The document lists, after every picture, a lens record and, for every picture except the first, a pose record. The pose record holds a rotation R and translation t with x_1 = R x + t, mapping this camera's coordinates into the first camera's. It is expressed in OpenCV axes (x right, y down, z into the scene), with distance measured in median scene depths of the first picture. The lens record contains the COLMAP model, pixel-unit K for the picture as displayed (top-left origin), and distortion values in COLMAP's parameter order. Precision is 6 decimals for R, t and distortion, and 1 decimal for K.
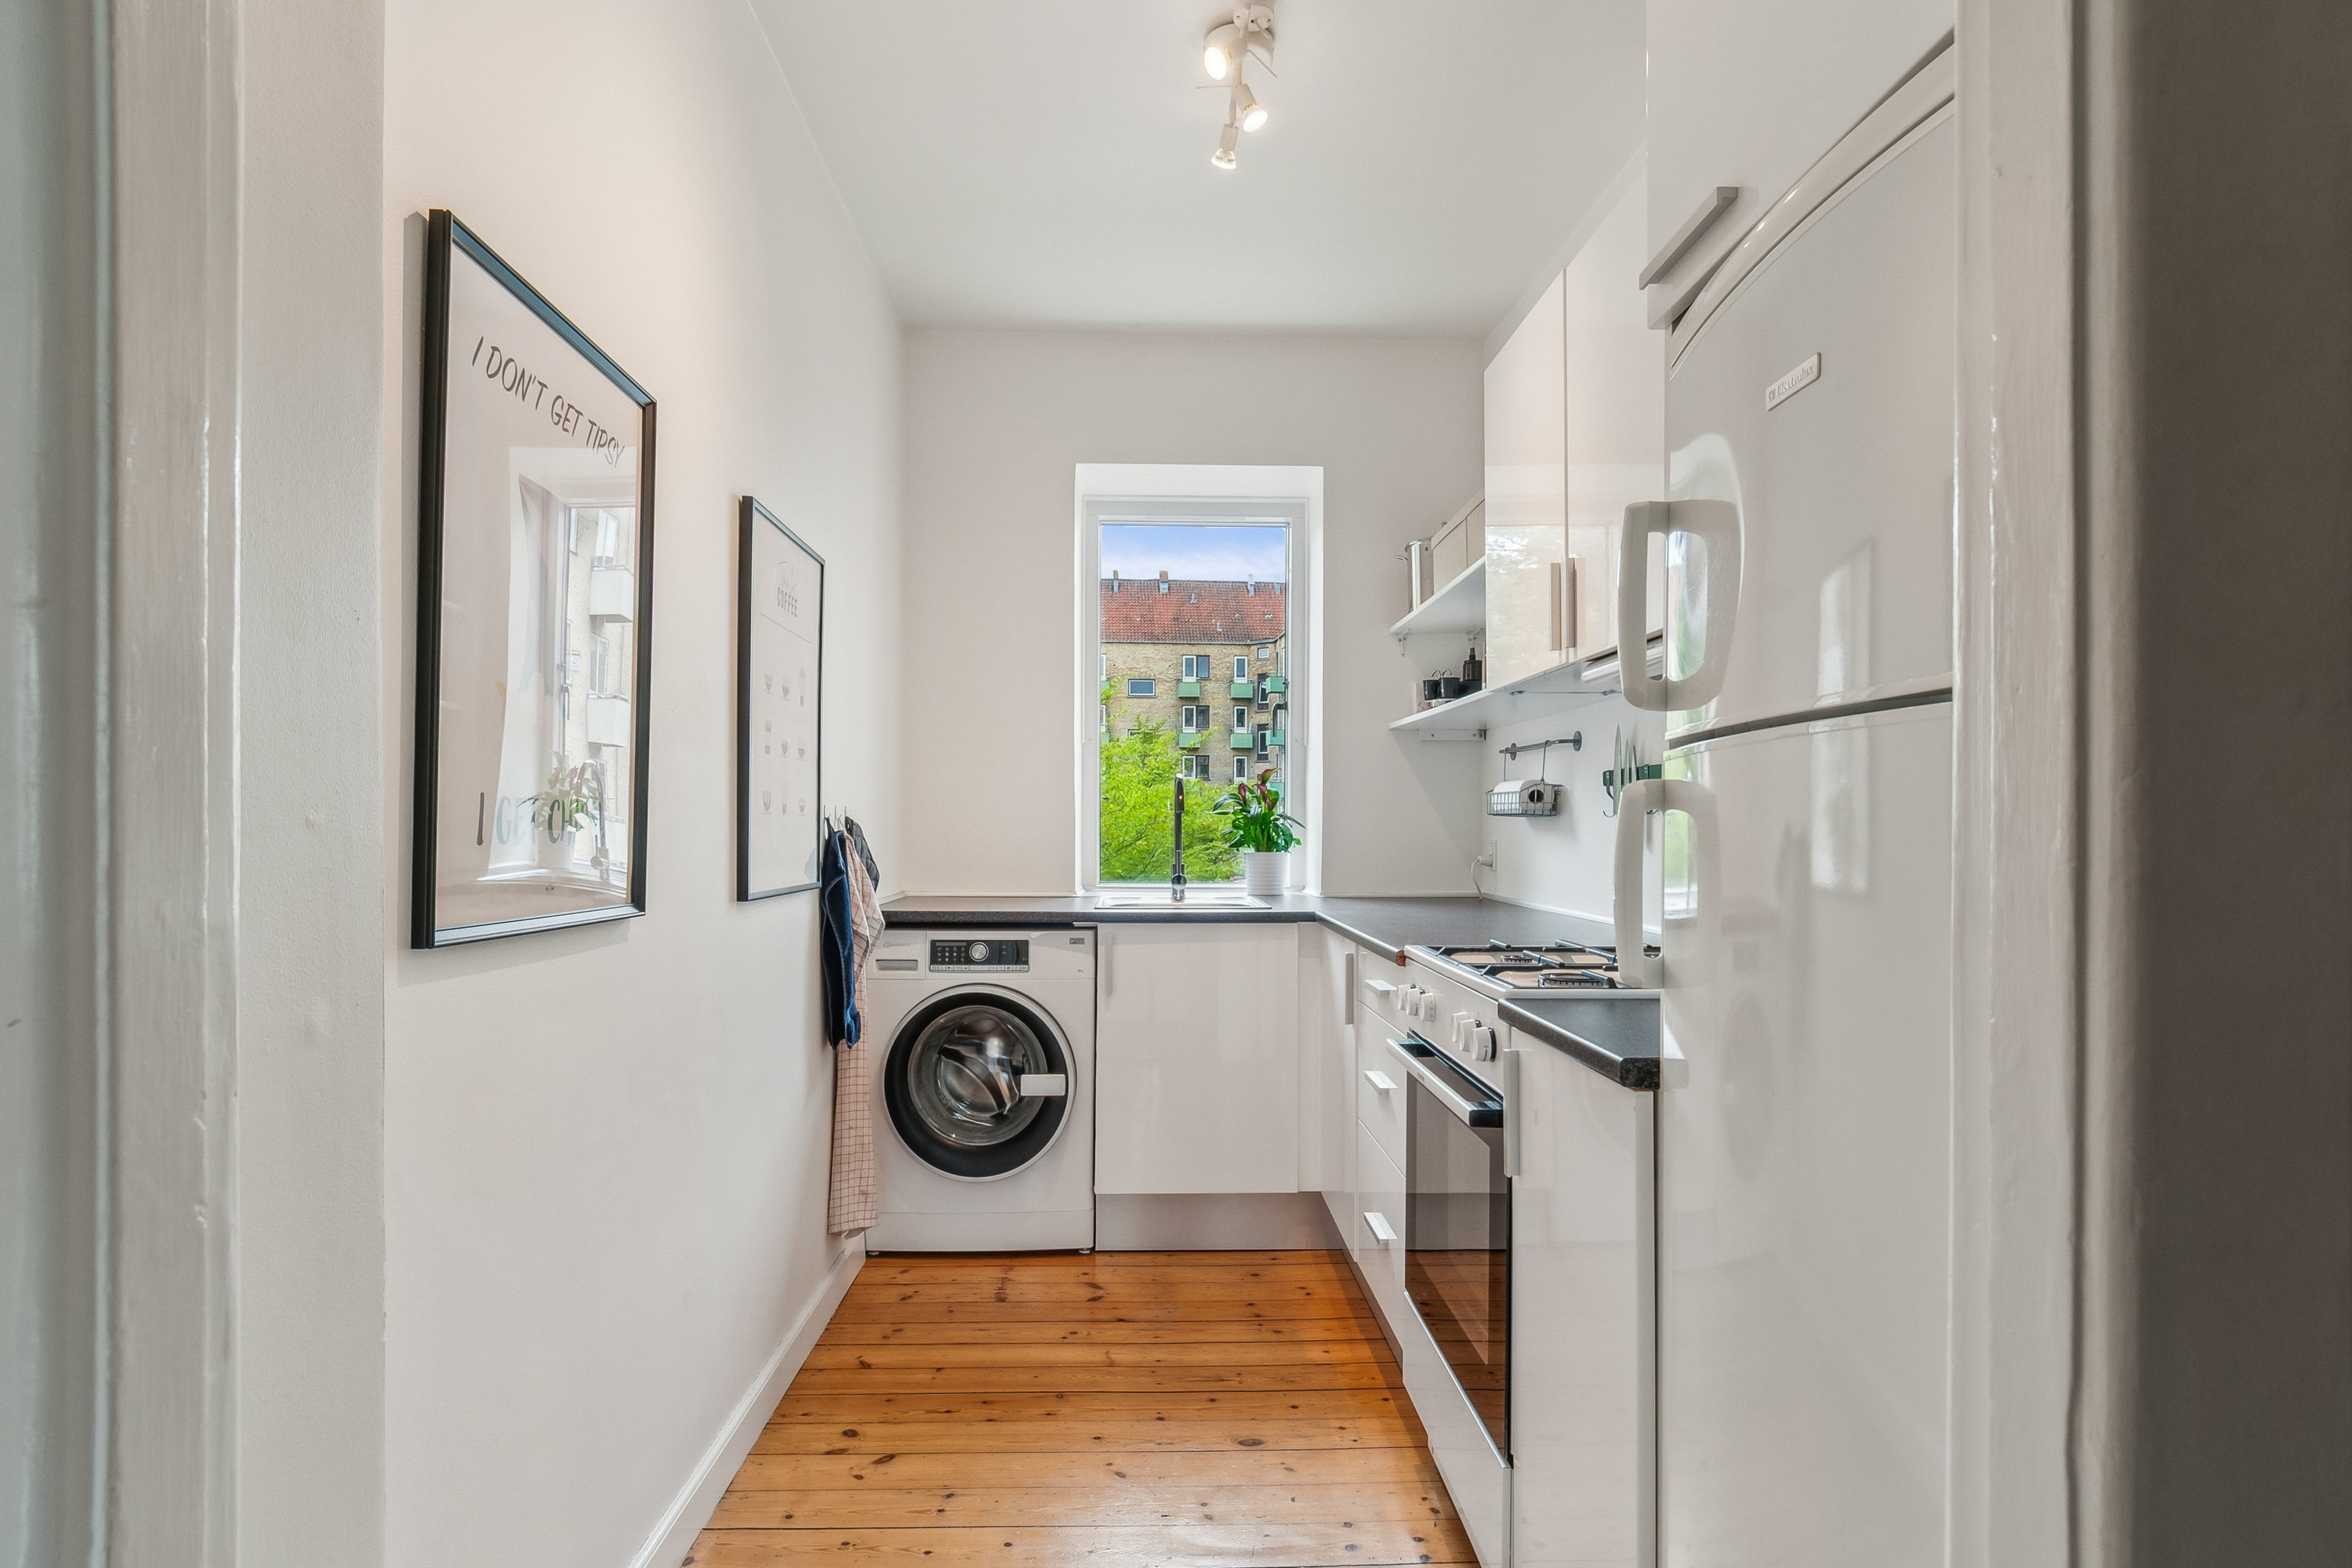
lens RADIAL K [[1201.9, 0, 1176.0], [0, 1201.9, 784.0], [0, 0, 1]] dist [-0.001791, -0.000129]
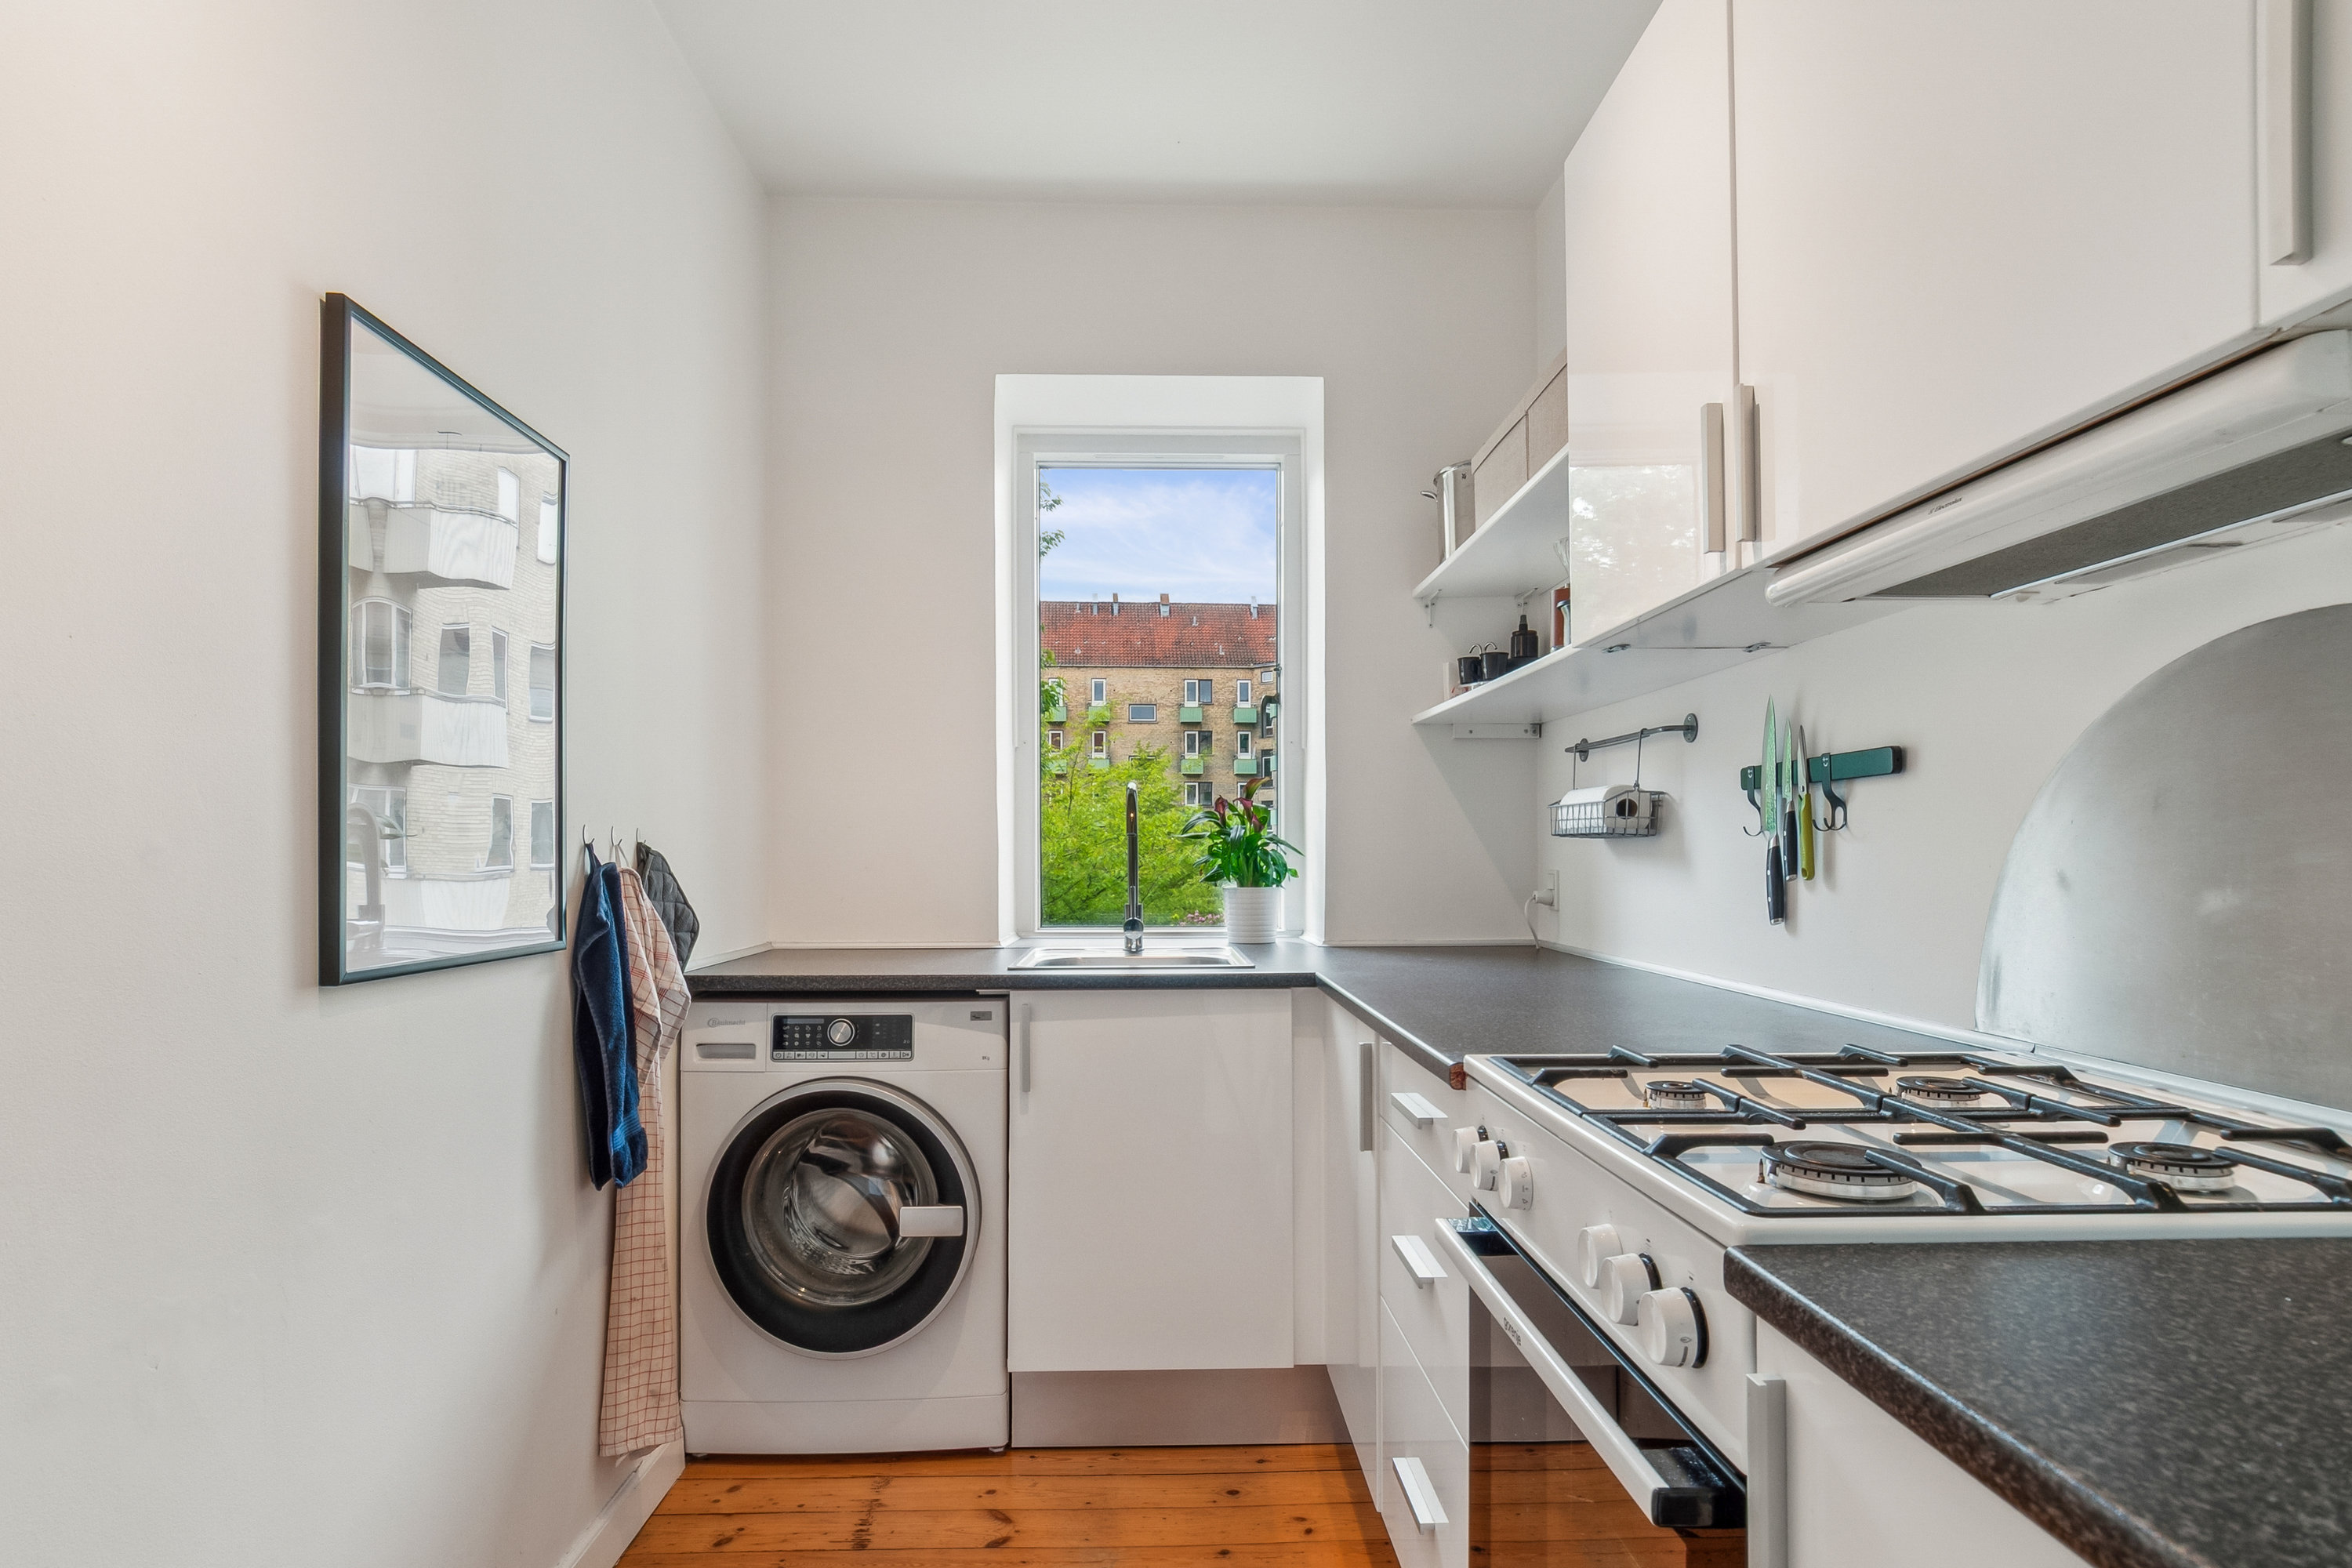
lens RADIAL K [[1226.6, 0, 1172.6], [0, 1226.6, 802.2], [0, 0, 1]] dist [-0.001018, -0.000111]
pose [[0.999969, -0.005858, -0.005237, 0.032294], [0.005818, 0.999954, -0.007653, 0.009341], [0.005281, 0.007623, 0.999957, 0.246617]]
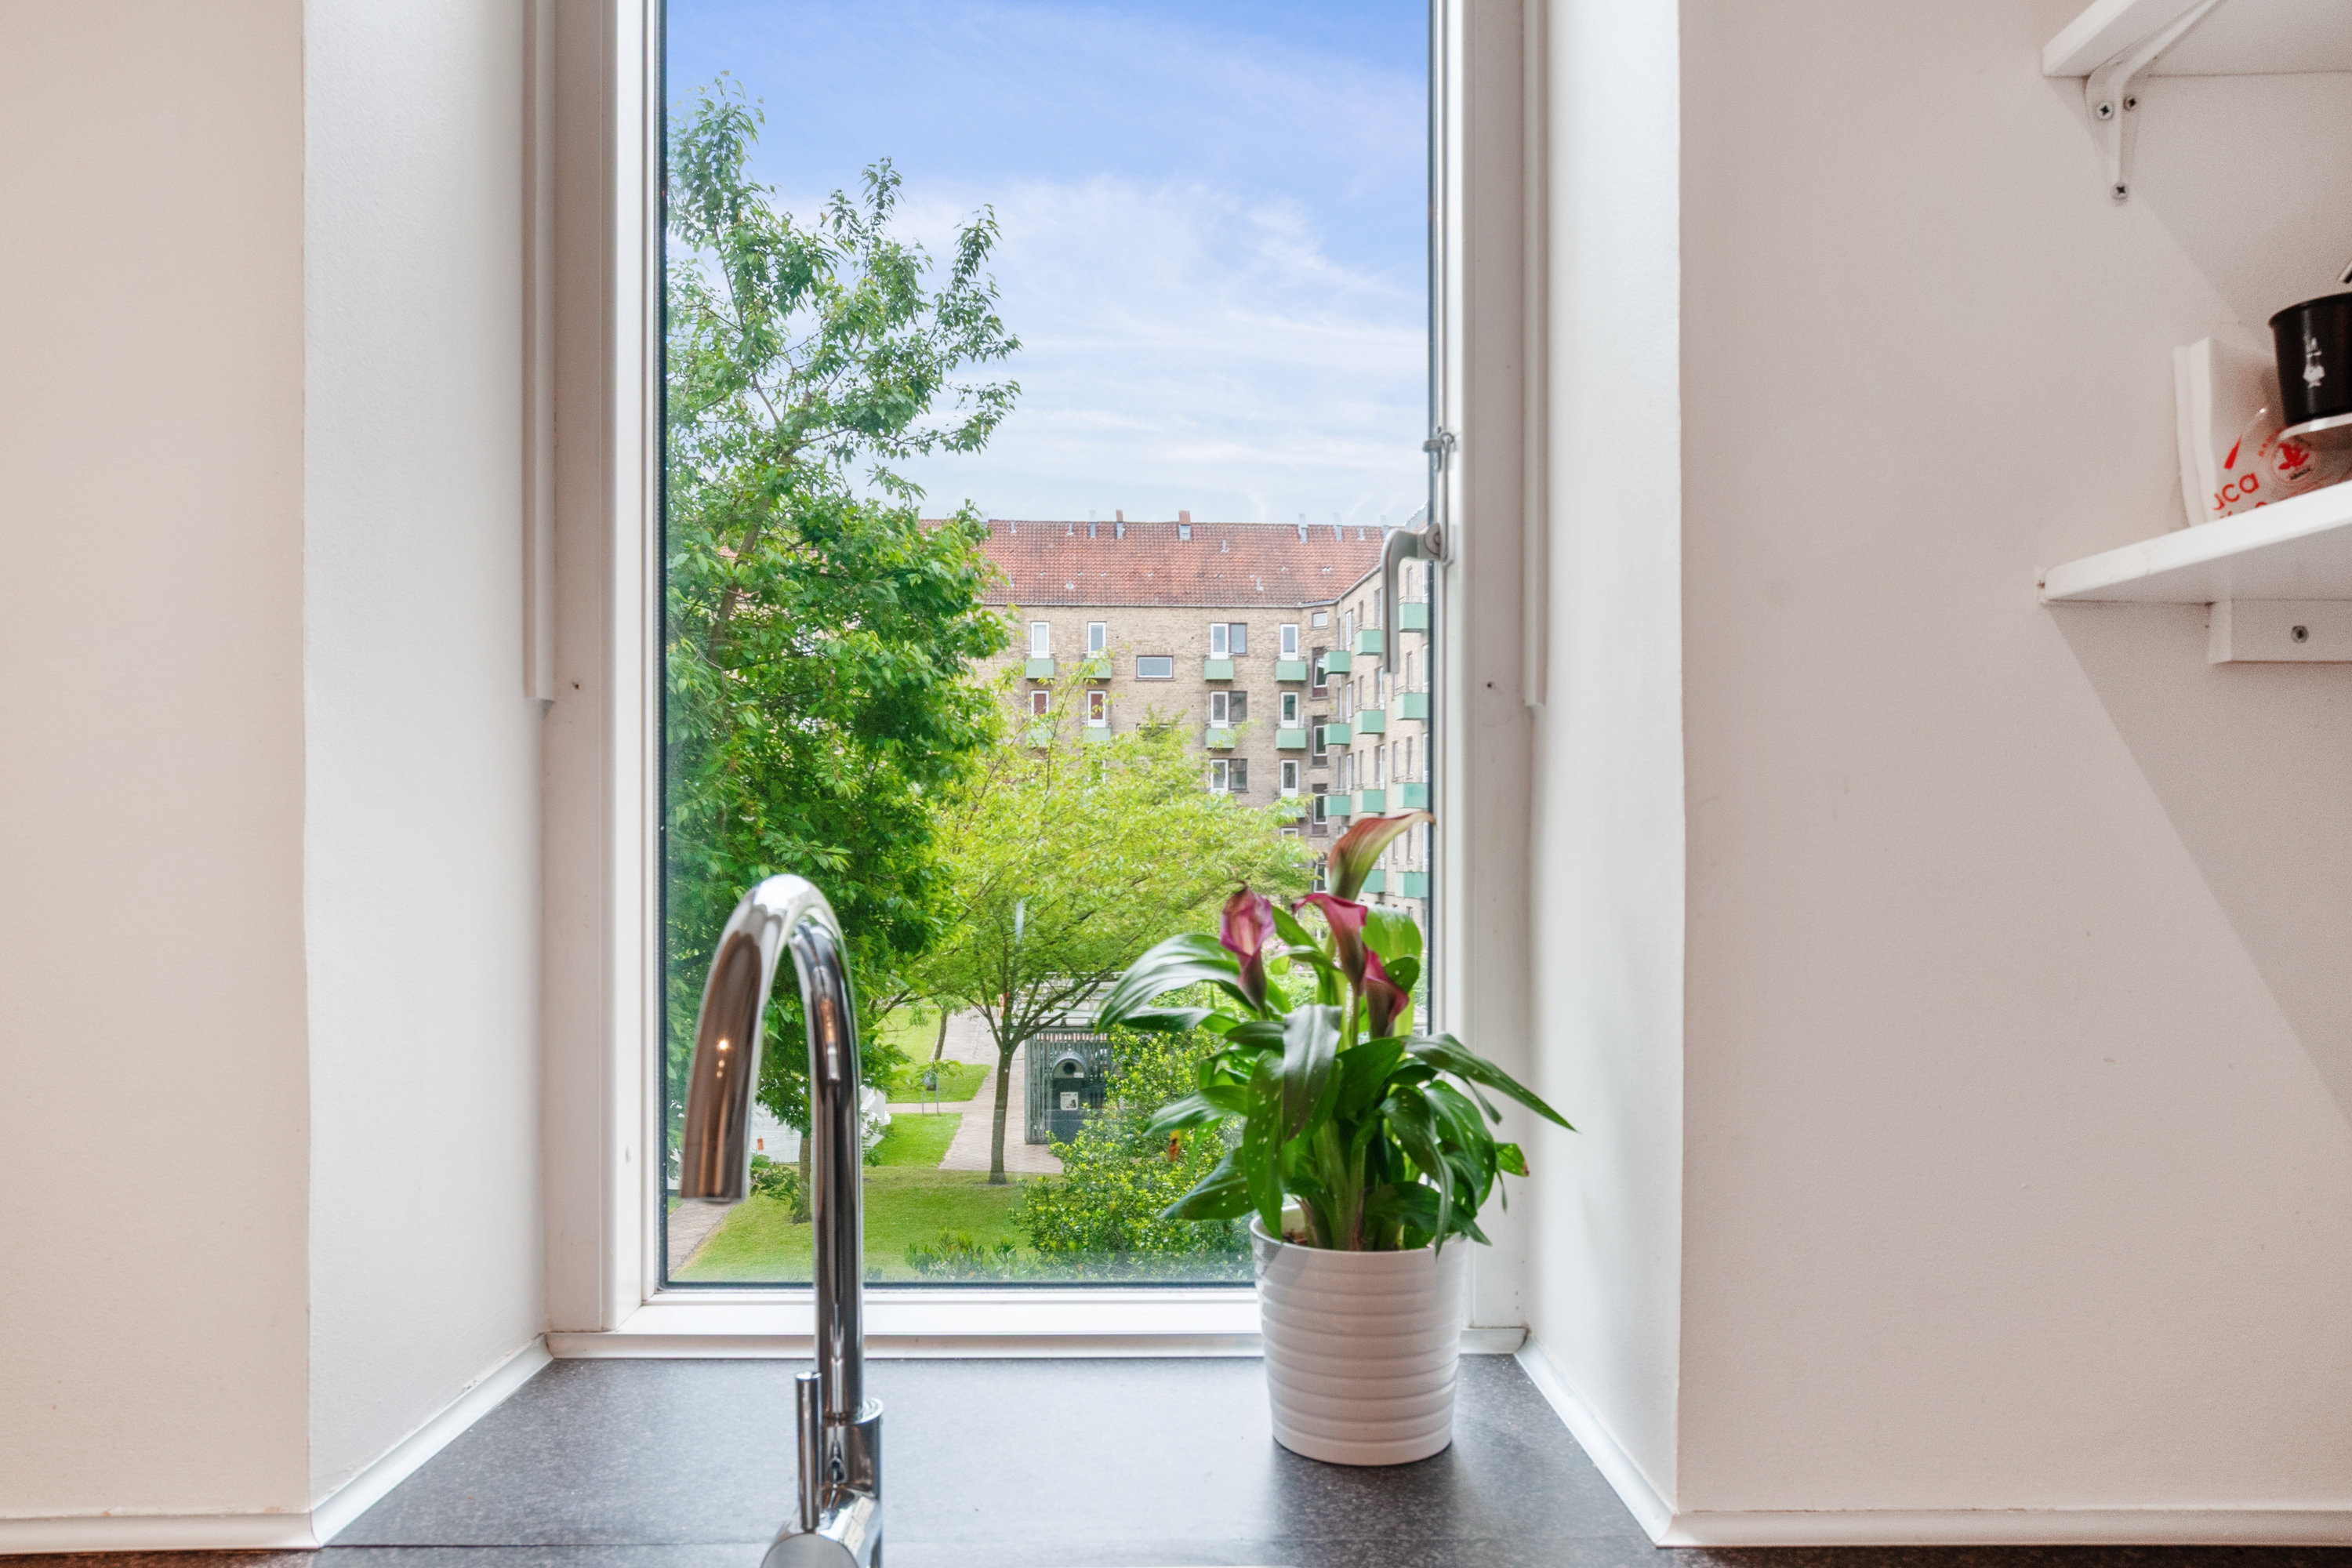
lens RADIAL K [[1612.6, 0, 1174.0], [0, 1612.6, 747.0], [0, 0, 1]] dist [-0.002605, -0.000573]
pose [[0.999830, -0.003562, -0.018089, 0.054708], [0.002996, 0.999508, -0.031210, -0.018506], [0.018191, 0.031150, 0.999349, 0.822640]]
